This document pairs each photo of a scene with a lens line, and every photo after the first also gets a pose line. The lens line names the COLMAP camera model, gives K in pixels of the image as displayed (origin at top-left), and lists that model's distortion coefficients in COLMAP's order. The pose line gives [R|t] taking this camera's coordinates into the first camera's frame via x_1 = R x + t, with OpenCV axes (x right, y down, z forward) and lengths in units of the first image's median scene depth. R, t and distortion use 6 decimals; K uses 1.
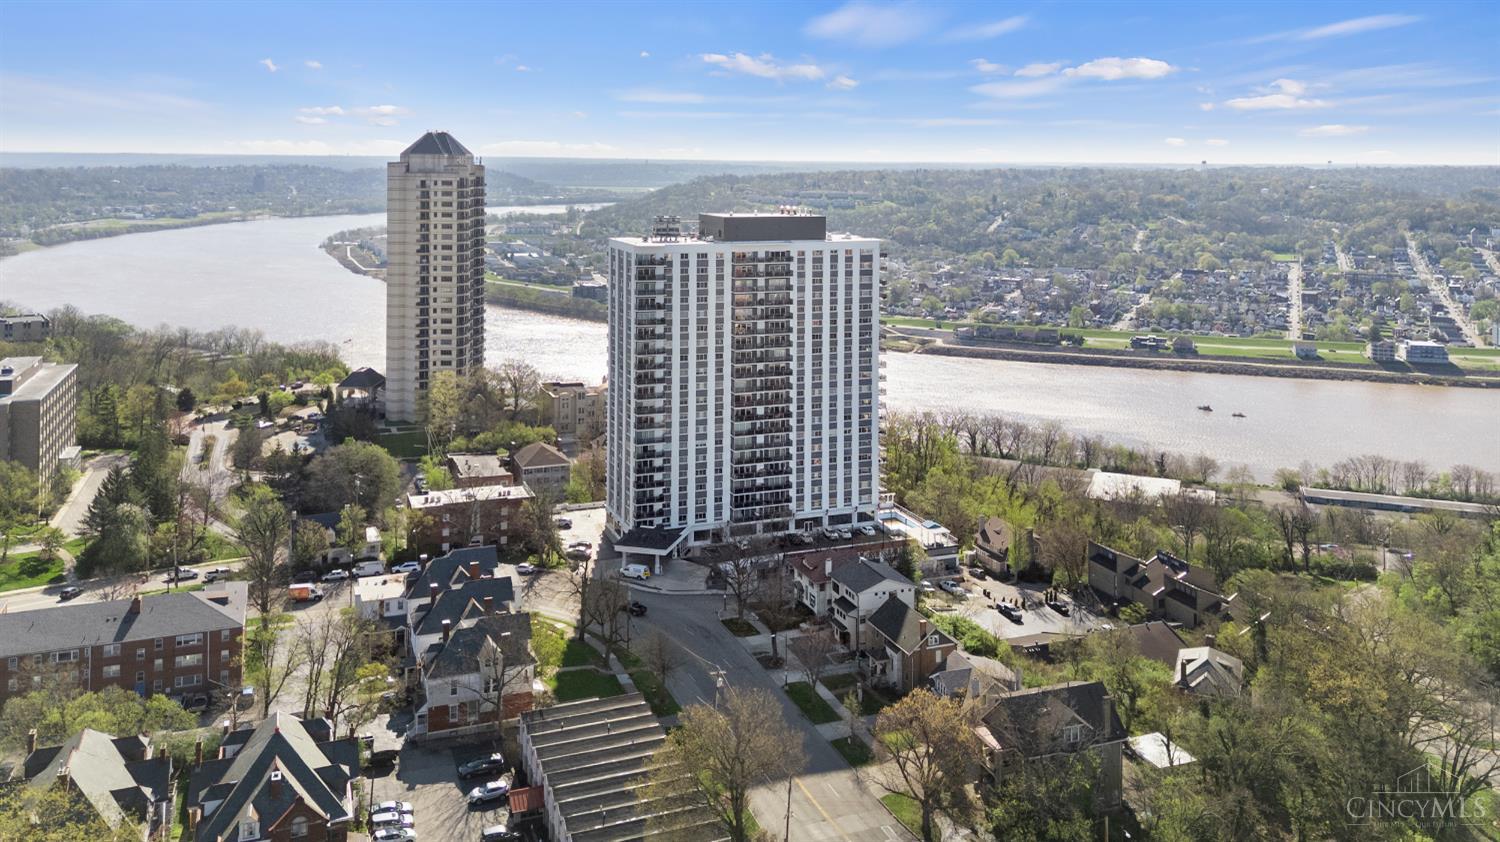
lens RADIAL K [[1107.1, 0, 748.4], [0, 1107.1, 414.7], [0, 0, 1]] dist [0.070517, -0.035478]
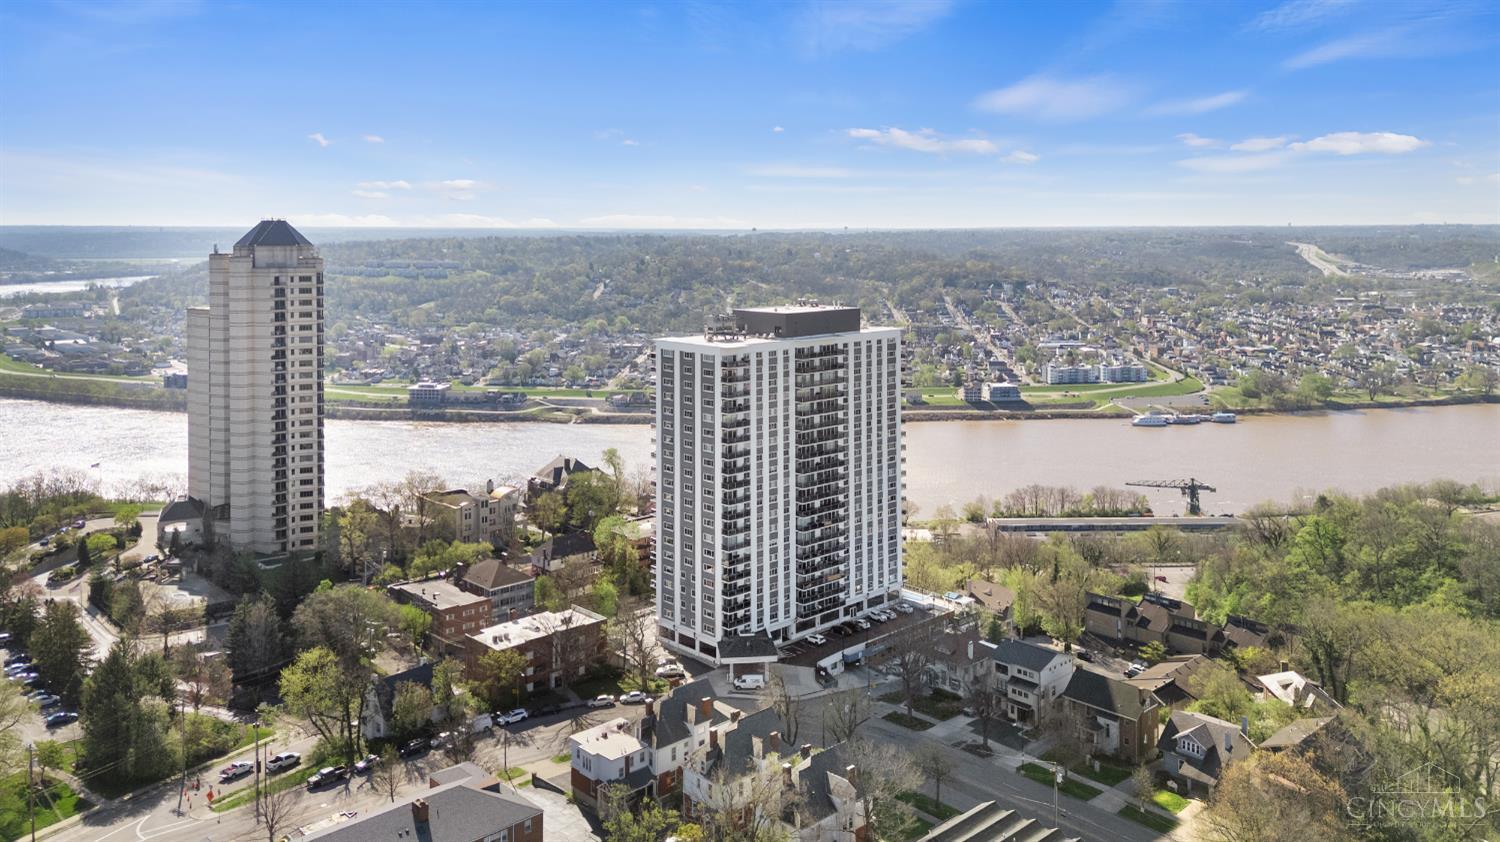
lens RADIAL K [[1107.1, 0, 717.4], [0, 1107.1, 466.4], [0, 0, 1]] dist [0.070517, -0.035478]
pose [[0.932568, -0.087811, 0.350153, -0.287187], [0.092065, 0.995743, 0.004512, -0.034027], [-0.349058, 0.028029, 0.936682, 0.062816]]
